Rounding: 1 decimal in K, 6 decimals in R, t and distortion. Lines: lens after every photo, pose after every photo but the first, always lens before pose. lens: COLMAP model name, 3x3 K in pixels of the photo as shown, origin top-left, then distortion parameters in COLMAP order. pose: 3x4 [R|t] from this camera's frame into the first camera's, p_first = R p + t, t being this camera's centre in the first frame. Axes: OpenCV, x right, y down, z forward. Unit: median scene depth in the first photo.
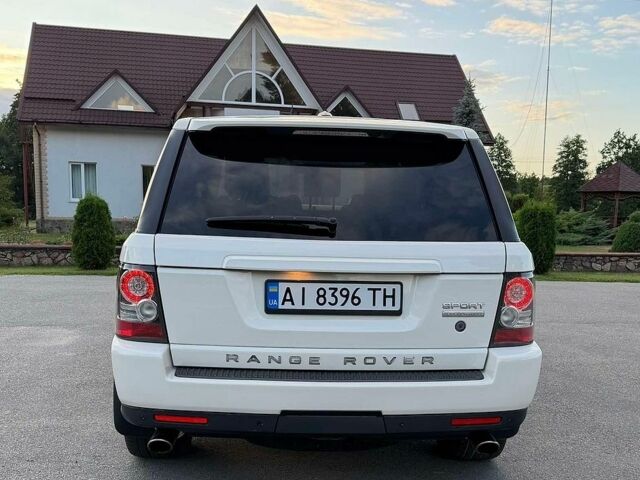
lens RADIAL K [[713.3, 0, 330.9], [0, 713.3, 309.5], [0, 0, 1]] dist [0.146949, -0.281868]
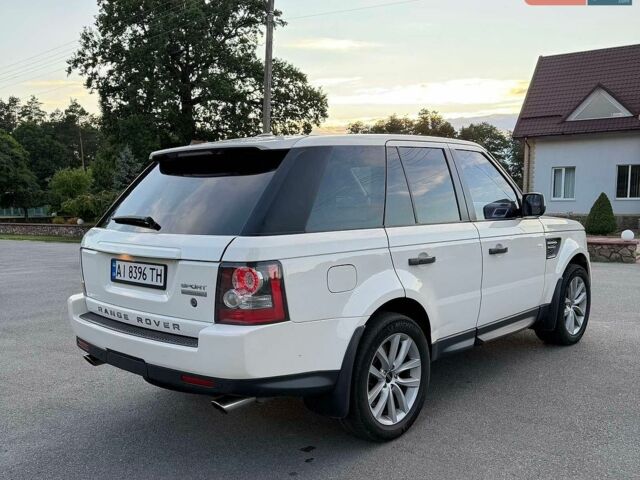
lens RADIAL K [[593.8, 0, 321.2], [0, 593.8, 278.3], [0, 0, 1]] dist [0.166276, -0.310932]
pose [[0.695934, 0.063929, -0.715255, 1.090529], [-0.078172, 0.996855, 0.013037, -0.050353], [0.713838, 0.046840, 0.698742, 0.435357]]
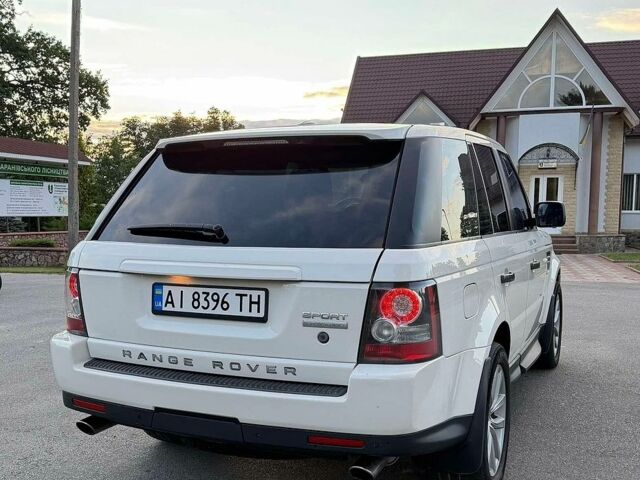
lens RADIAL K [[696.0, 0, 308.1], [0, 696.0, 288.9], [0, 0, 1]] dist [0.147227, -0.256953]
pose [[0.881009, 0.029423, -0.472183, 0.602034], [-0.047880, 0.998485, -0.027116, -0.014793], [0.470670, 0.046498, 0.881083, 0.183089]]
